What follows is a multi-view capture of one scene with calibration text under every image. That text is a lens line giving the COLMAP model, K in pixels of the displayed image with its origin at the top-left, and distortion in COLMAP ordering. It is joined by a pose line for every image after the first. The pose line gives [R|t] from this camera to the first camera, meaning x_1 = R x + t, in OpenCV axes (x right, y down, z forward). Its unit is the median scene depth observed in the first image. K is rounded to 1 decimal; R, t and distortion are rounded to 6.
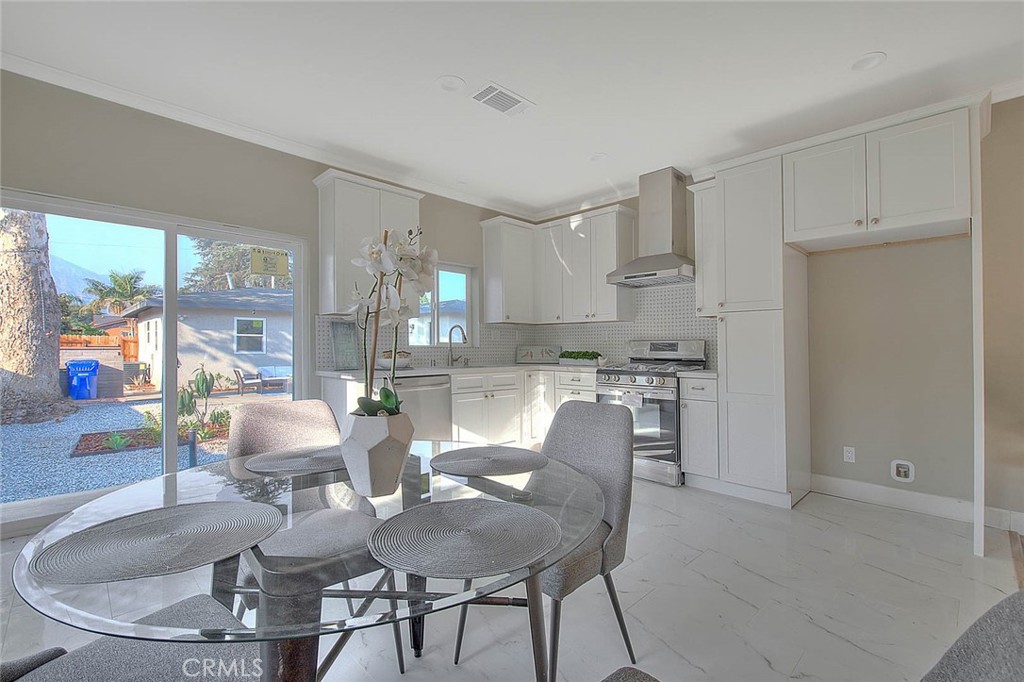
lens RADIAL K [[459.0, 0, 527.2], [0, 459.0, 343.4], [0, 0, 1]] dist [0.000327, 0.000016]
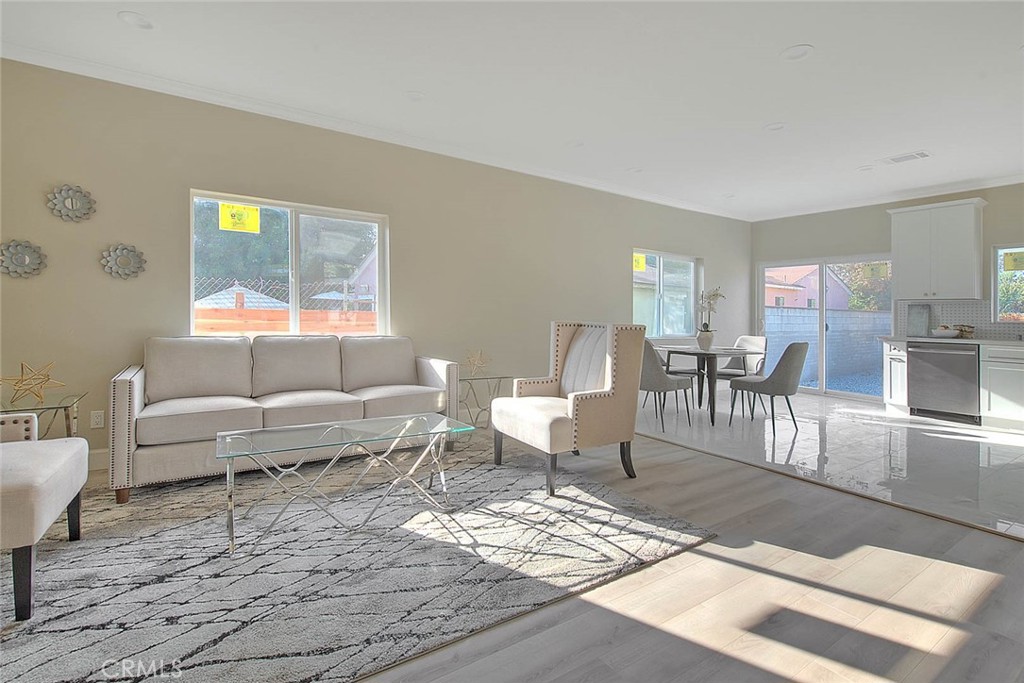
lens RADIAL K [[485.5, 0, 498.8], [0, 485.5, 301.5], [0, 0, 1]] dist [-0.000268, -0.000301]
pose [[-0.205221, -0.033682, -0.978136, 1.277741], [-0.011737, 0.999420, -0.031953, 0.008844], [0.978645, 0.004923, -0.205497, 0.010771]]
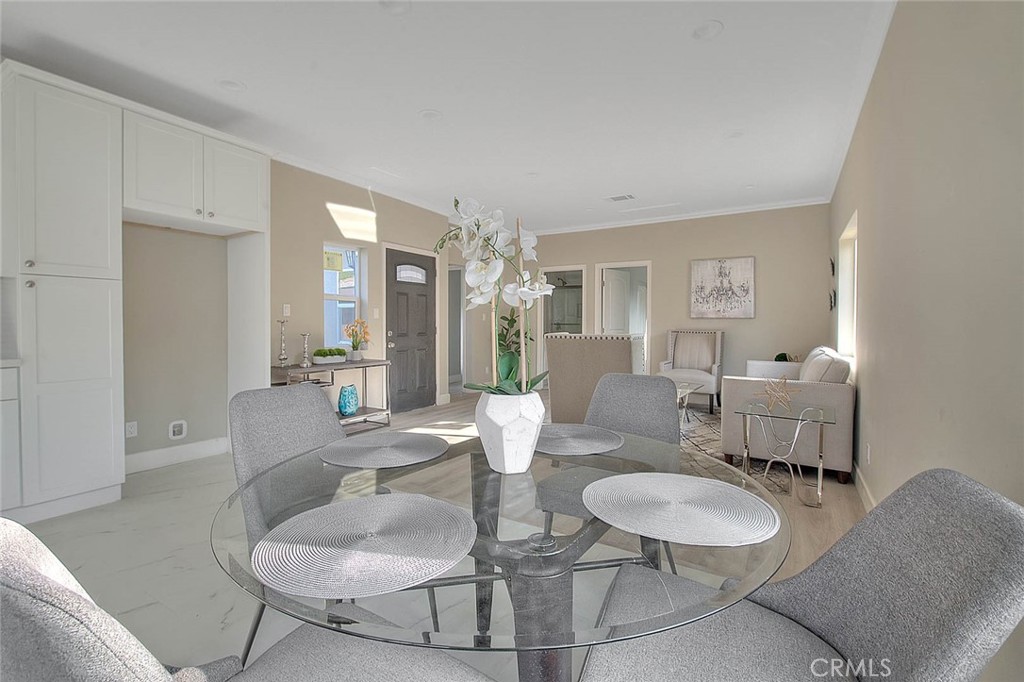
lens RADIAL K [[464.4, 0, 508.1], [0, 464.4, 331.7], [0, 0, 1]] dist [0.001472, -0.000005]
pose [[-0.232533, -0.022550, 0.972327, -0.377729], [-0.015603, 0.999689, 0.019453, -0.002555], [-0.972463, -0.010648, -0.232812, 0.354057]]
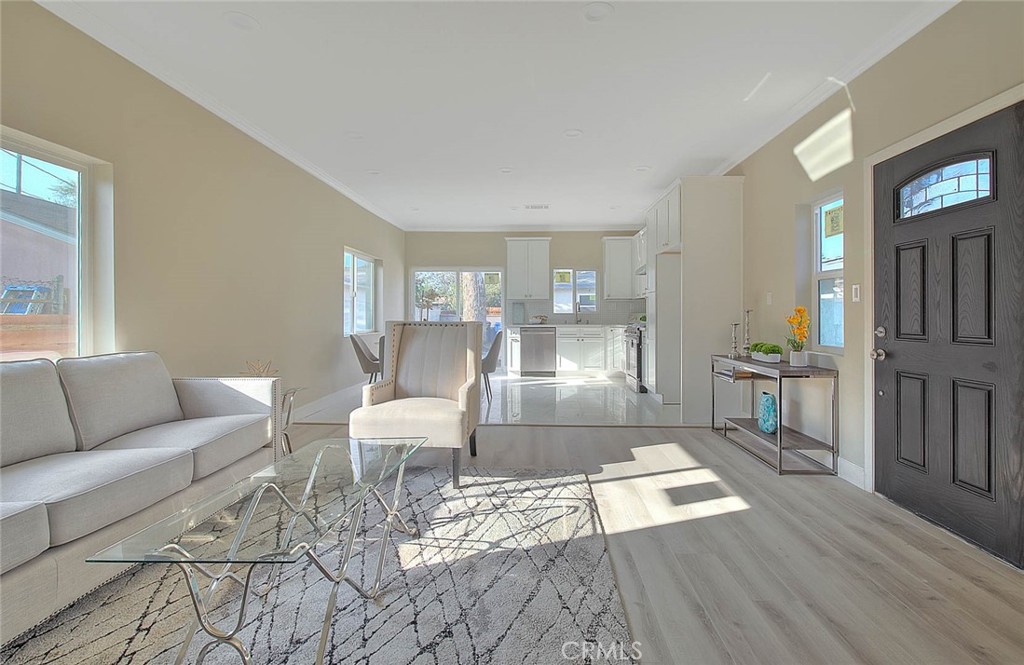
lens RADIAL K [[470.8, 0, 527.9], [0, 470.8, 307.2], [0, 0, 1]] dist [-0.002039, -0.000235]
pose [[0.689357, -0.014407, -0.724279, 1.156439], [0.008614, 0.999895, -0.011691, 0.002409], [0.724371, 0.001820, 0.689408, -0.469199]]
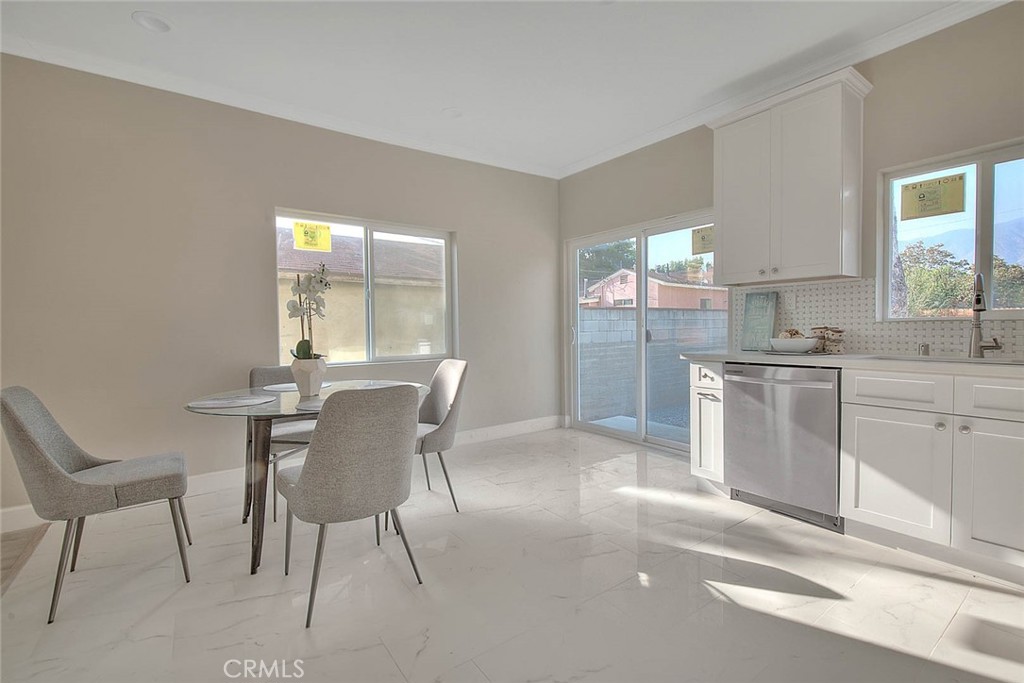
lens RADIAL K [[464.4, 0, 508.1], [0, 464.4, 332.2], [0, 0, 1]] dist [0.001472, -0.000005]
pose [[-0.171078, 0.010426, -0.985202, 0.453414], [0.019417, 0.999785, 0.007209, 0.009007], [0.985066, -0.017896, -0.171244, 0.644196]]
